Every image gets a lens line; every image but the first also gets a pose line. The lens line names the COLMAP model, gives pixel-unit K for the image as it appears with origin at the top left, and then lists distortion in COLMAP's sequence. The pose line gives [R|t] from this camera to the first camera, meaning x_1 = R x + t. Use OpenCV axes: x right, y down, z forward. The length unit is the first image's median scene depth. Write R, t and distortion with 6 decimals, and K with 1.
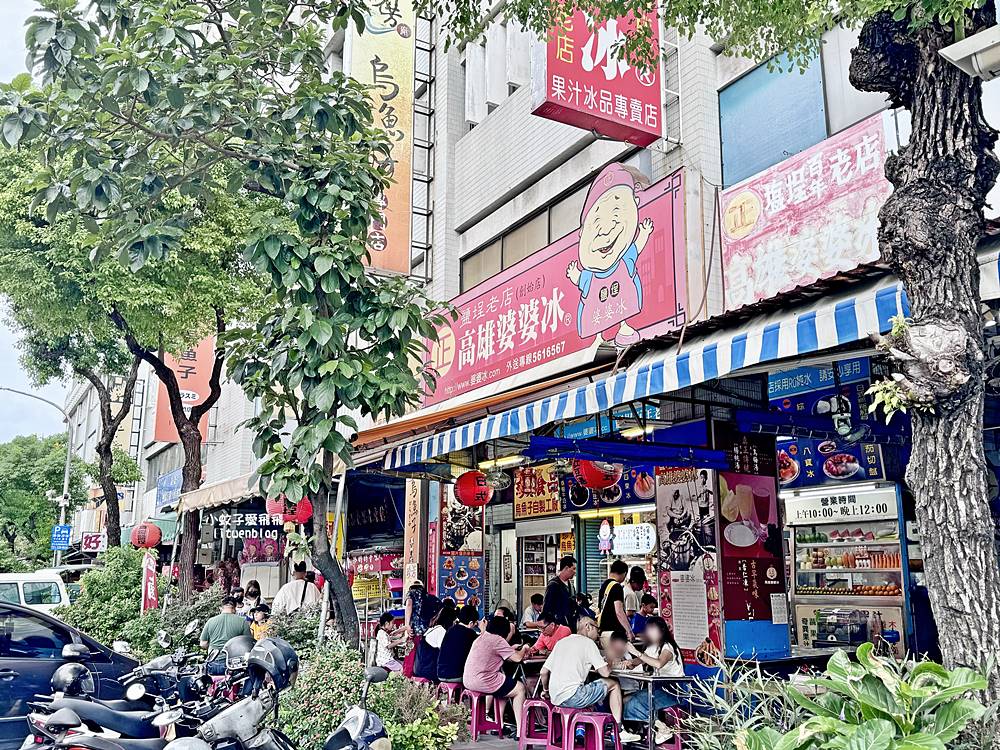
lens RADIAL K [[919.1, 0, 500.0], [0, 919.1, 375.0], [0, 0, 1]] dist [0.193781, -0.473071]
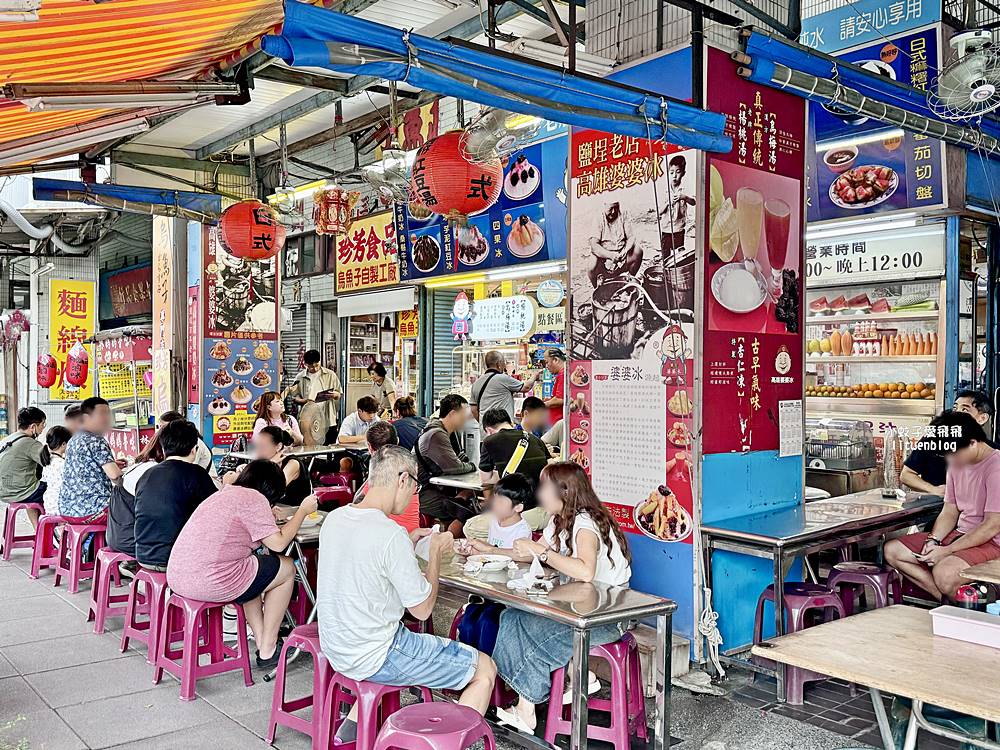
lens RADIAL K [[919.1, 0, 500.0], [0, 919.1, 375.0], [0, 0, 1]] dist [0.193781, -0.473071]
pose [[0.987101, 0.002417, 0.160081, 0.041577], [-0.037363, 0.975754, 0.215659, 0.091376], [-0.155678, -0.218858, 0.963258, 0.424773]]
